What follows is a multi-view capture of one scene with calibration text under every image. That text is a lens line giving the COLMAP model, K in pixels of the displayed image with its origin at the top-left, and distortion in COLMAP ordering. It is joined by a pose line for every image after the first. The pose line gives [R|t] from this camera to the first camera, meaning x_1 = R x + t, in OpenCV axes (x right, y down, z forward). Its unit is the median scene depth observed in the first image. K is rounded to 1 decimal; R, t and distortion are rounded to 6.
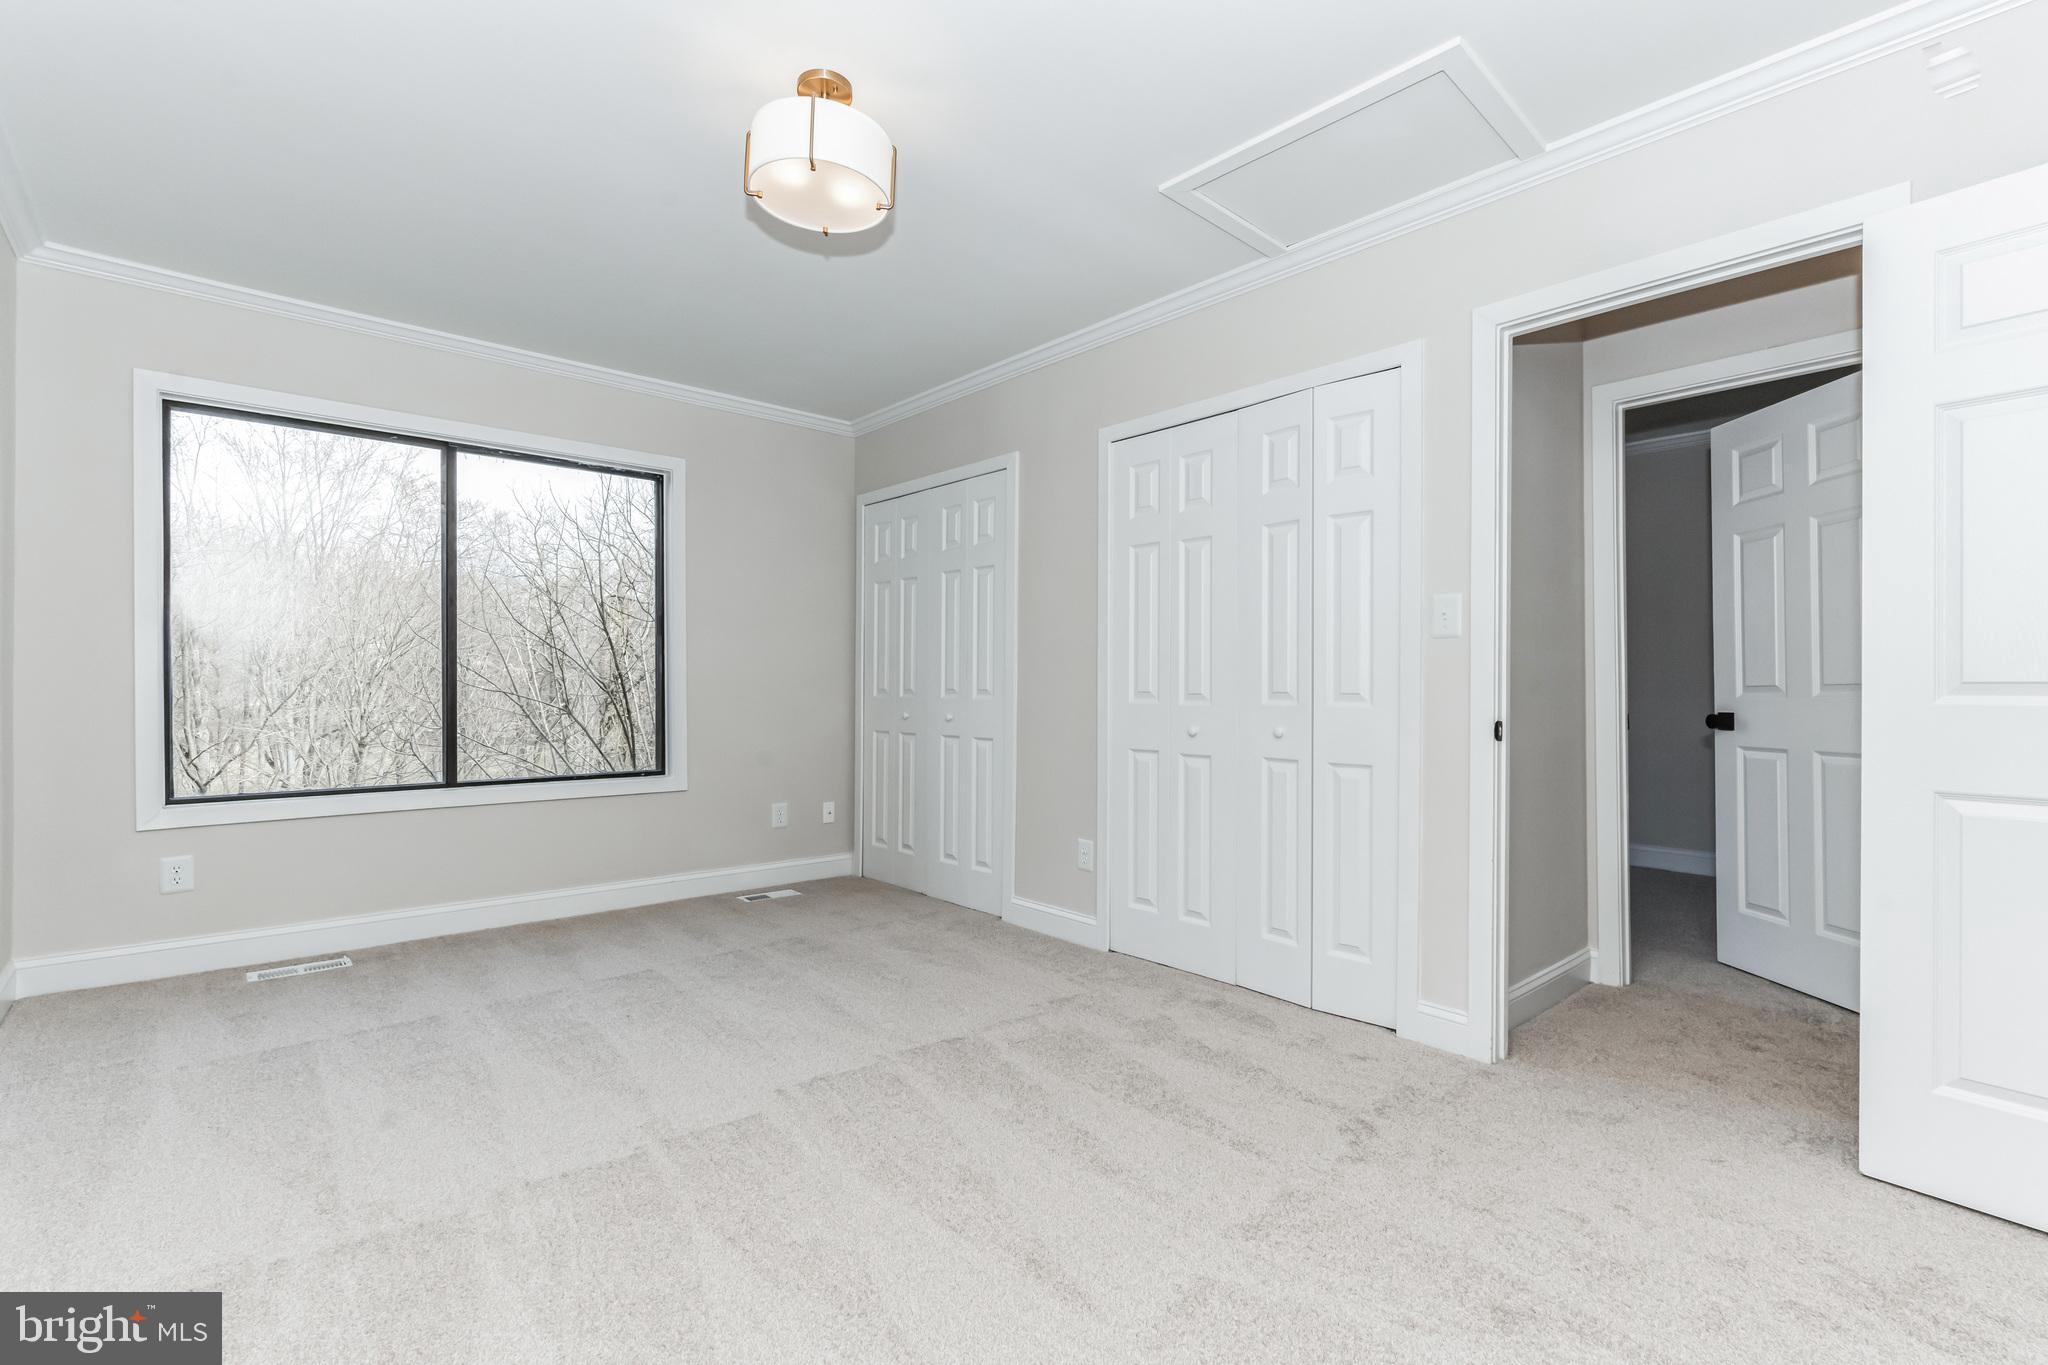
lens RADIAL K [[906.6, 0, 1024.4], [0, 906.6, 677.7], [0, 0, 1]] dist [-0.001932, -0.000188]
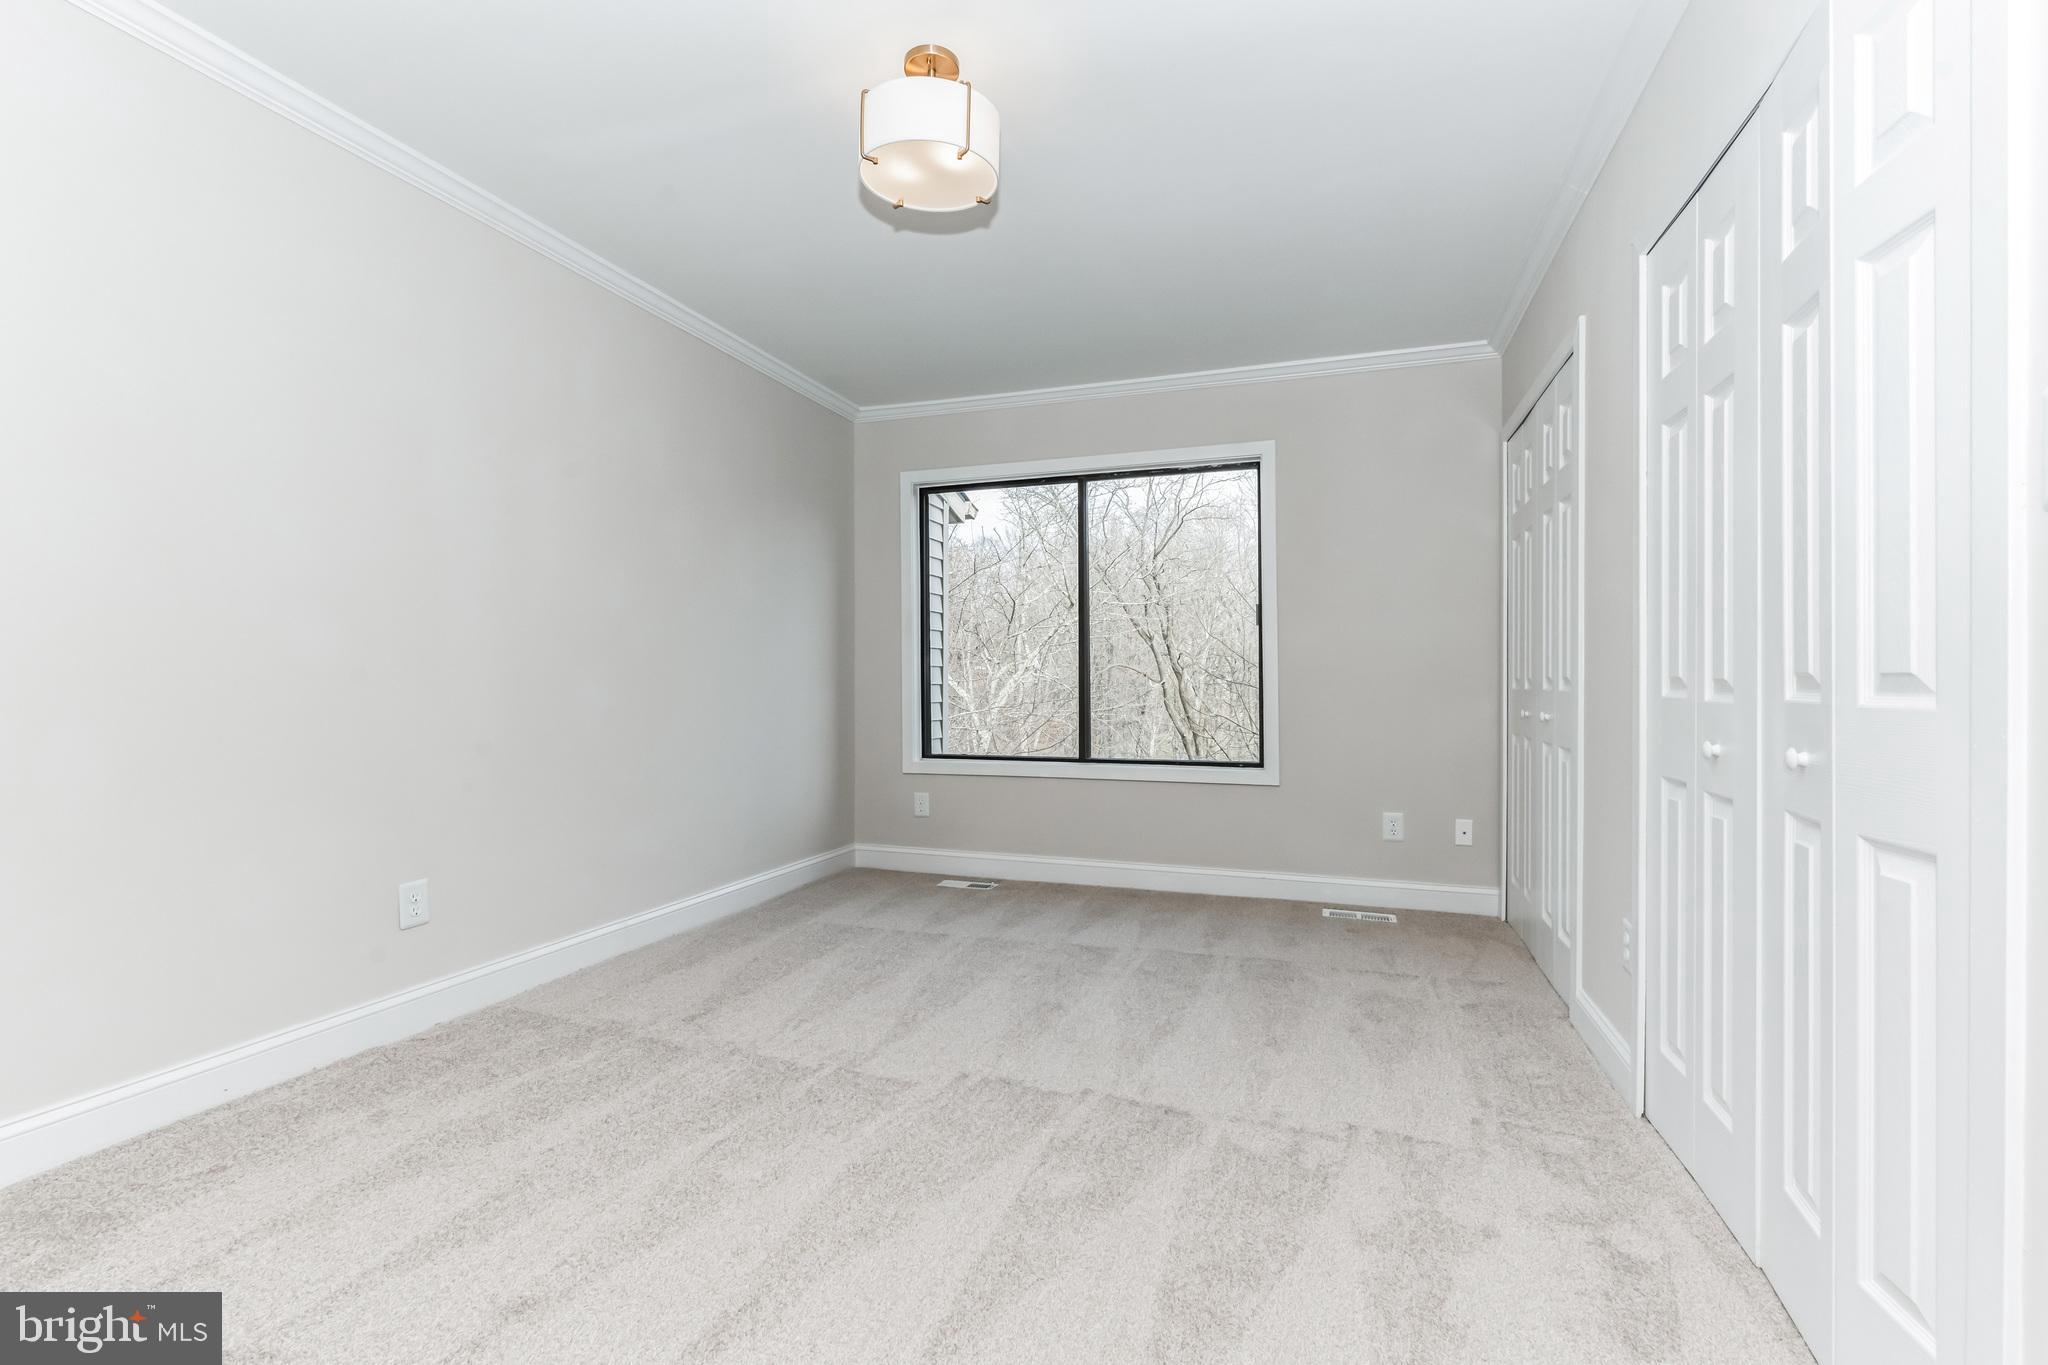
lens RADIAL K [[918.2, 0, 1026.0], [0, 918.2, 687.8], [0, 0, 1]] dist [-0.003225, 0.000137]
pose [[0.500311, 0.006952, -0.865818, 0.419258], [0.011344, 0.999829, 0.014582, 0.003946], [0.865772, -0.017117, 0.500147, 0.354282]]
